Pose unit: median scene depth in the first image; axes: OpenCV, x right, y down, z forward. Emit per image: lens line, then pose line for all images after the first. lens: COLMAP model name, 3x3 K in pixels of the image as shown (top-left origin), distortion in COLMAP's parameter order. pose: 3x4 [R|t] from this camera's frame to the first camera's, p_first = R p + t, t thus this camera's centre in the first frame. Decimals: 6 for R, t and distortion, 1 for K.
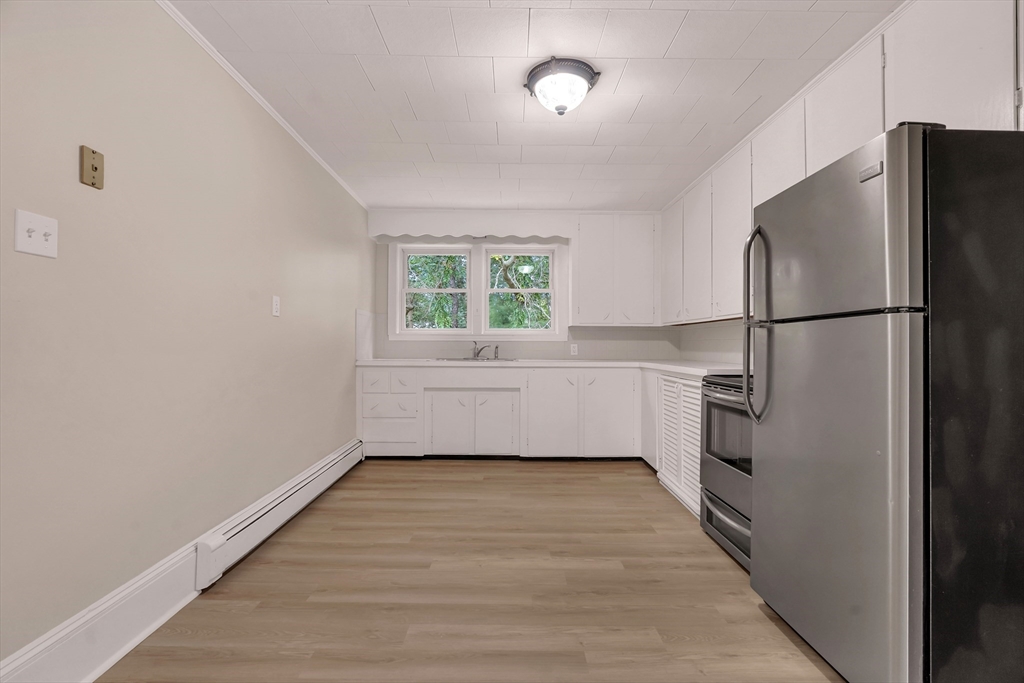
lens RADIAL K [[466.7, 0, 512.0], [0, 466.7, 341.5], [0, 0, 1]] dist [-0.010373, 0.000005]
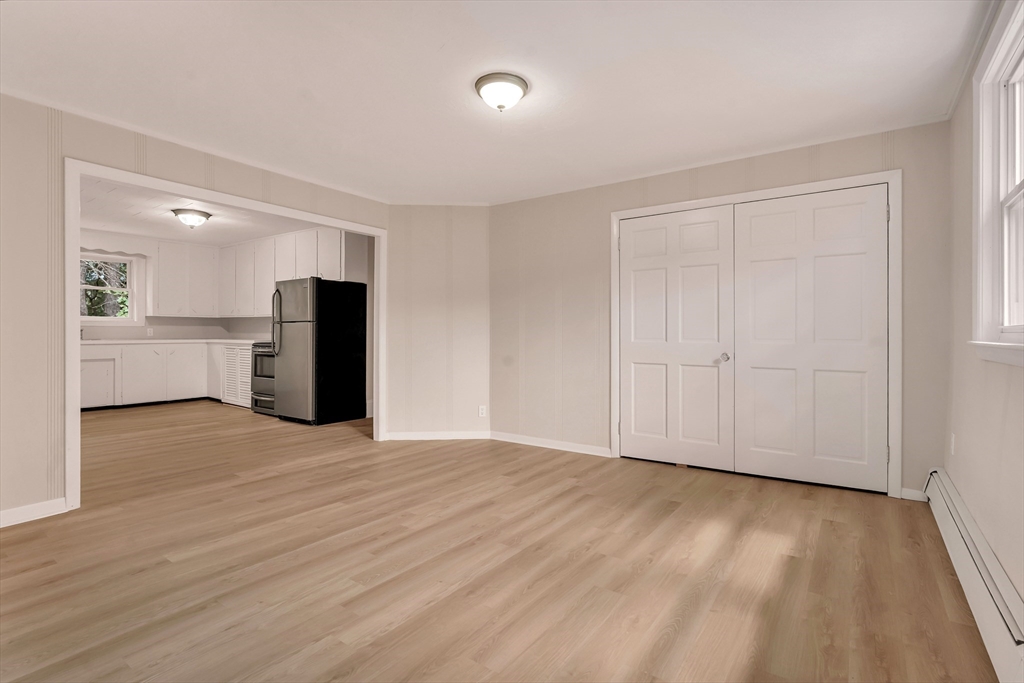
lens RADIAL K [[485.9, 0, 523.9], [0, 485.9, 332.7], [0, 0, 1]] dist [0.000283, 0.000052]
pose [[0.578448, -0.003089, 0.815714, -0.612333], [-0.010497, 0.999882, 0.011230, -0.014435], [-0.815652, -0.015058, 0.578347, -1.168977]]
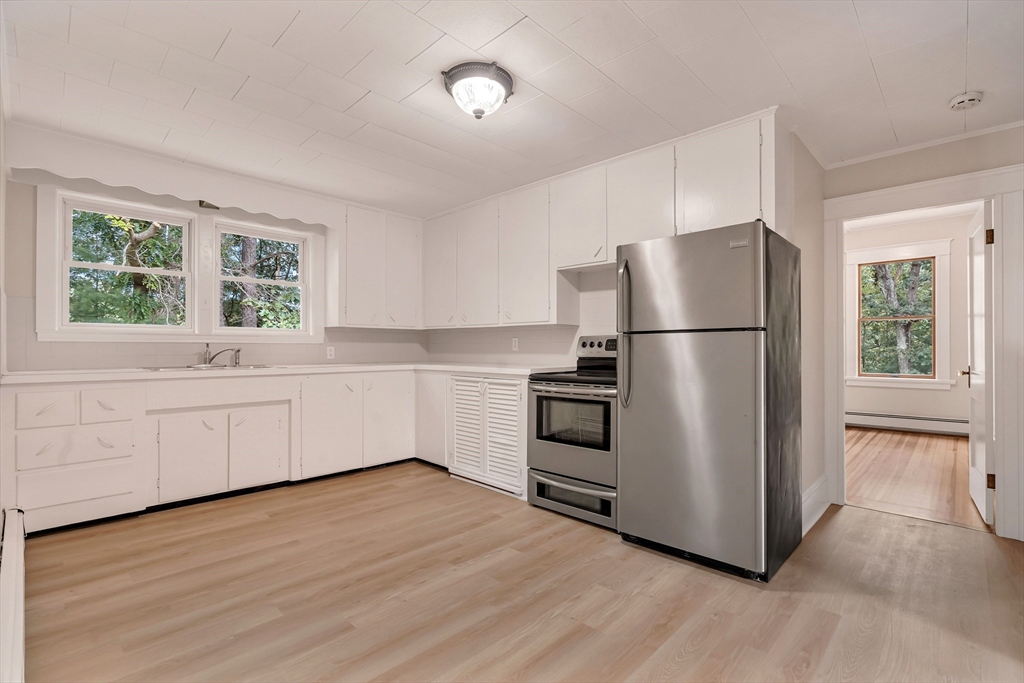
lens RADIAL K [[467.0, 0, 514.5], [0, 467.0, 345.1], [0, 0, 1]] dist [-0.002150, 0.000107]
pose [[0.702046, 0.000904, 0.712131, -0.378016], [-0.004621, 0.999984, 0.003286, -0.003078], [-0.712117, -0.005597, 0.702038, 0.163433]]
